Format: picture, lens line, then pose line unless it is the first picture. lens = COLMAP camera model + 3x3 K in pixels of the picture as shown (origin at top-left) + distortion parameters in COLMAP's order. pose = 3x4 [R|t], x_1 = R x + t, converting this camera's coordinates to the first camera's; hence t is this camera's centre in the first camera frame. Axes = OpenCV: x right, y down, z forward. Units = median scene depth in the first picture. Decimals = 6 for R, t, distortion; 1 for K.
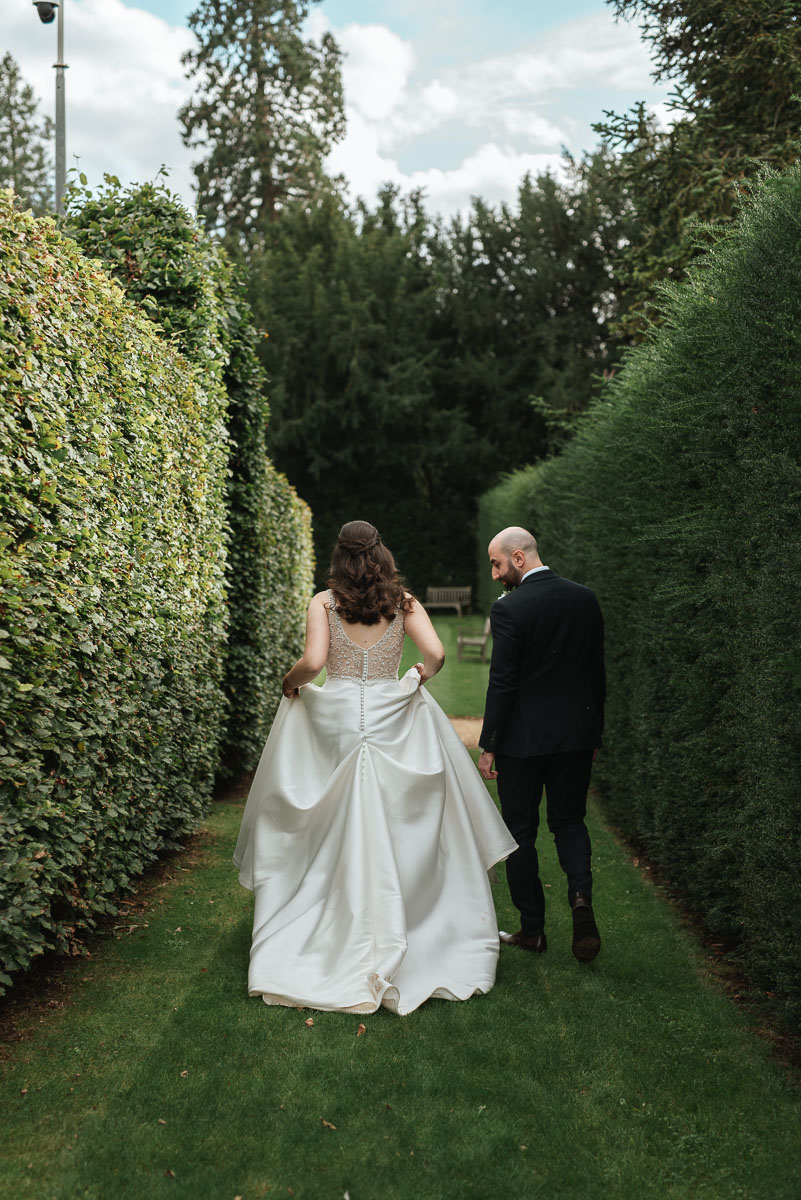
lens RADIAL K [[1738.6, 0, 400.0], [0, 1738.6, 600.0], [0, 0, 1]] dist [0.001428, 0.000000]
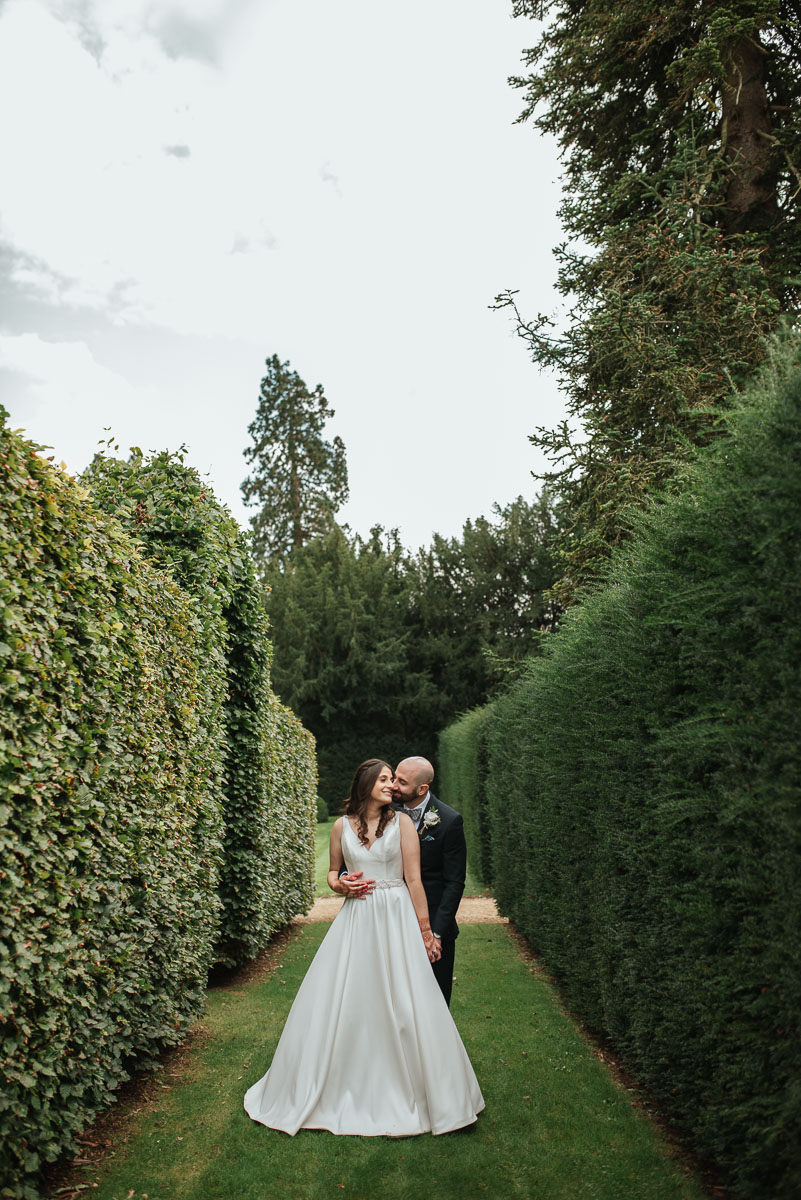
lens RADIAL K [[1157.8, 0, 398.1], [0, 1157.8, 596.9], [0, 0, 1]] dist [-0.033278, 0.000000]
pose [[0.999923, -0.004799, 0.011452, 0.001964], [0.006748, 0.984236, -0.176734, -0.002286], [-0.010424, 0.176798, 0.984192, 0.144031]]
